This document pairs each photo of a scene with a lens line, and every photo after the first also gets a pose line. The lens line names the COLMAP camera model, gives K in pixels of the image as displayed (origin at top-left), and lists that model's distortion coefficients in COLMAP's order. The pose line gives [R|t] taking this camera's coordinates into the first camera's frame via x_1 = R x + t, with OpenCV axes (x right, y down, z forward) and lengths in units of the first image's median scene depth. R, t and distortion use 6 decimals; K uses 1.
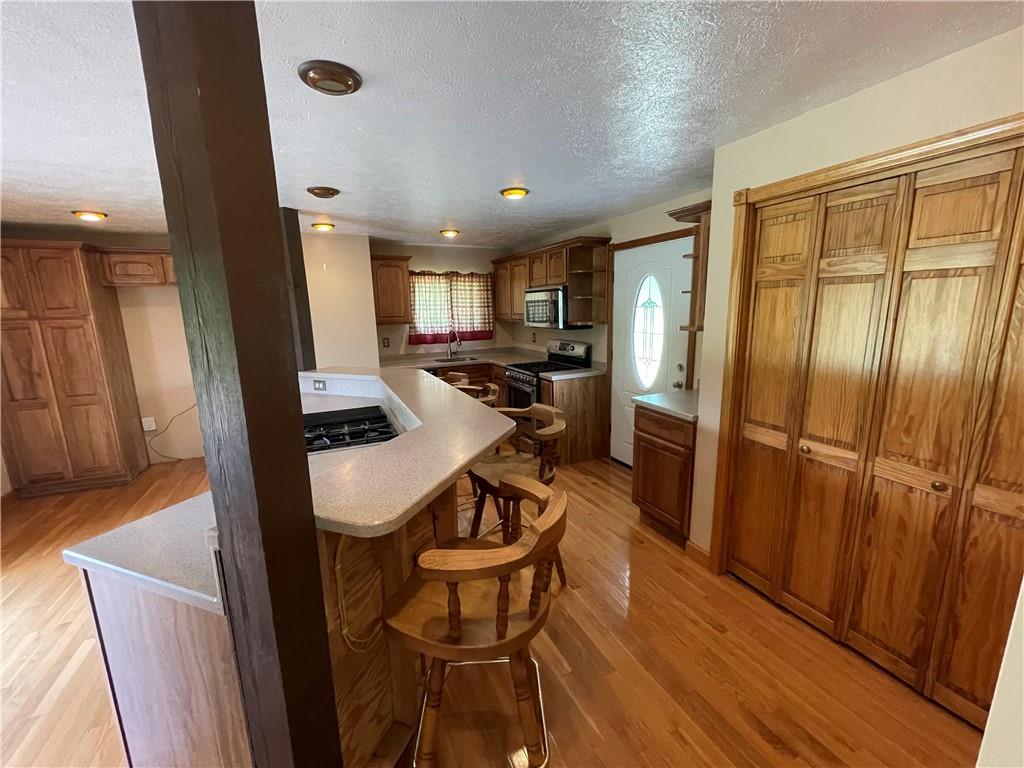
lens RADIAL K [[414.7, 0, 512.5], [0, 414.7, 385.2], [0, 0, 1]] dist [-0.002928, 0.000057]
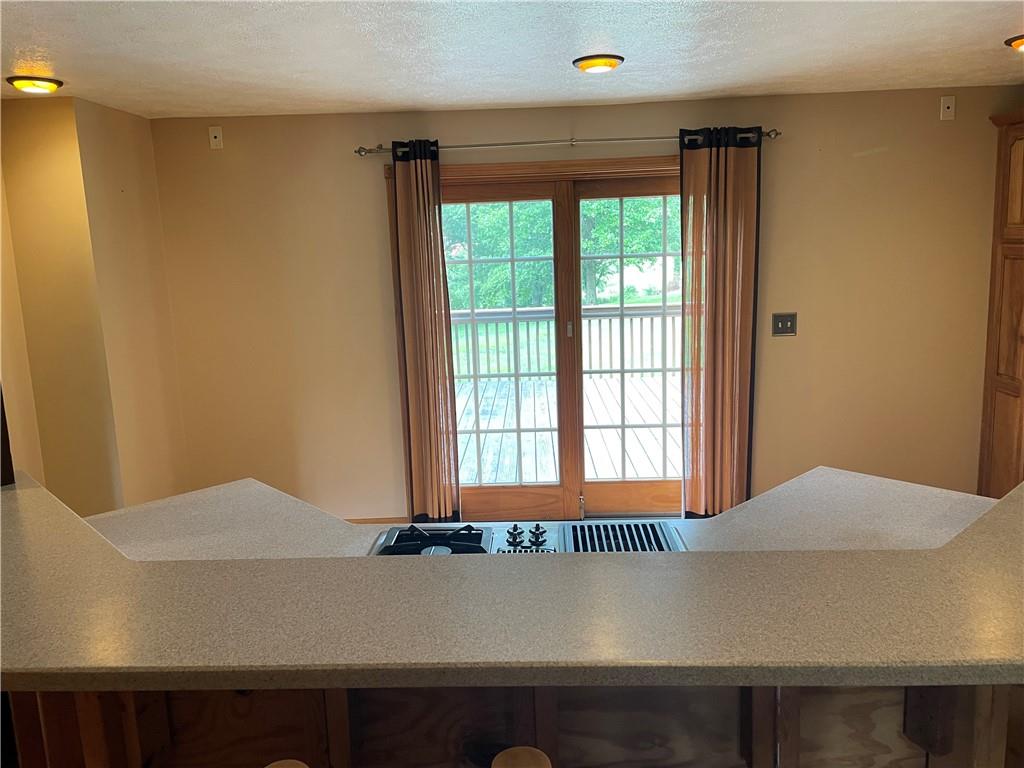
lens RADIAL K [[771.7, 0, 510.2], [0, 771.7, 381.7], [0, 0, 1]] dist [0.073265, -0.082409]
pose [[-0.450528, 0.194090, -0.871409, 0.145648], [-0.120583, 0.953908, 0.274808, -0.182467], [0.884581, 0.228886, -0.406358, 0.826588]]
